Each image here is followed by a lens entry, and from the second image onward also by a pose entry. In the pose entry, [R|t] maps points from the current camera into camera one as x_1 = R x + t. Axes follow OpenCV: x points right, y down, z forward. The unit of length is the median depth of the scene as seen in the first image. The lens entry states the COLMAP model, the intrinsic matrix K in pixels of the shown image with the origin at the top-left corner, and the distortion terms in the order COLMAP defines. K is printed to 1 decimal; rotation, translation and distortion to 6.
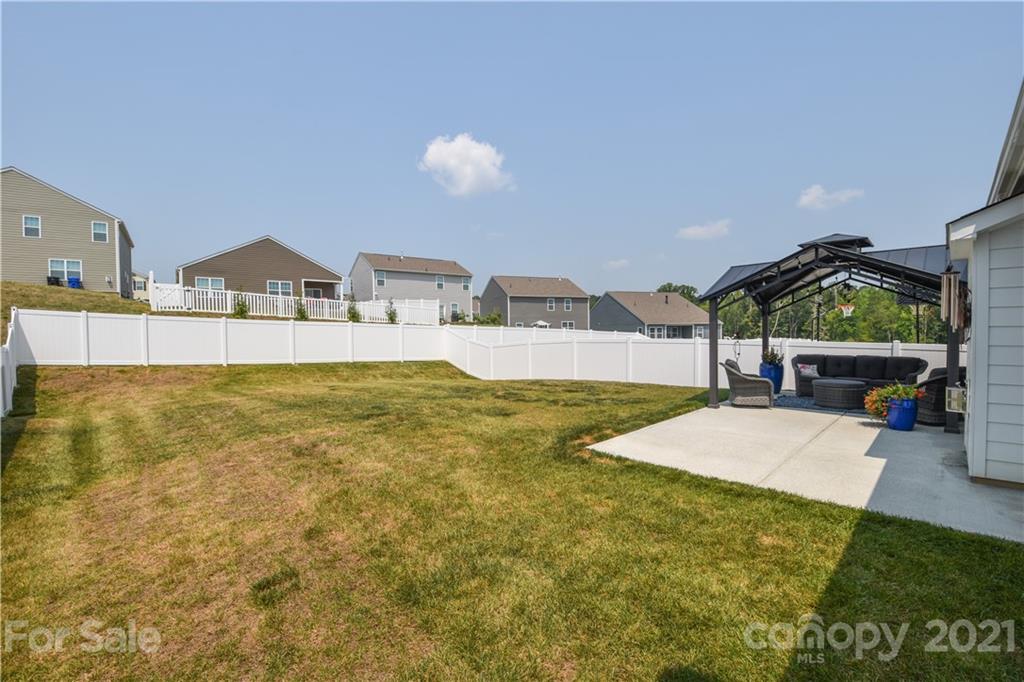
lens RADIAL K [[449.4, 0, 516.9], [0, 449.4, 346.9], [0, 0, 1]] dist [0.014764, -0.022797]
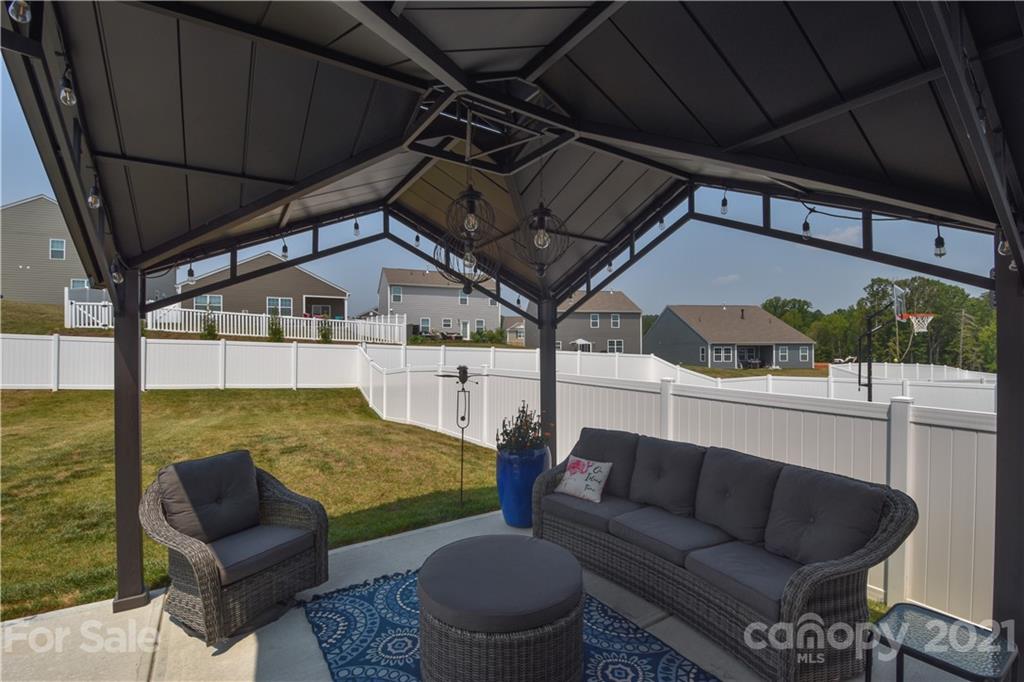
lens RADIAL K [[449.4, 0, 516.9], [0, 449.4, 346.9], [0, 0, 1]] dist [0.014764, -0.022797]
pose [[0.976398, 0.005942, -0.215899, 0.118013], [-0.014636, 0.999144, -0.038693, -0.006845], [0.215484, 0.040940, 0.975649, 0.111432]]
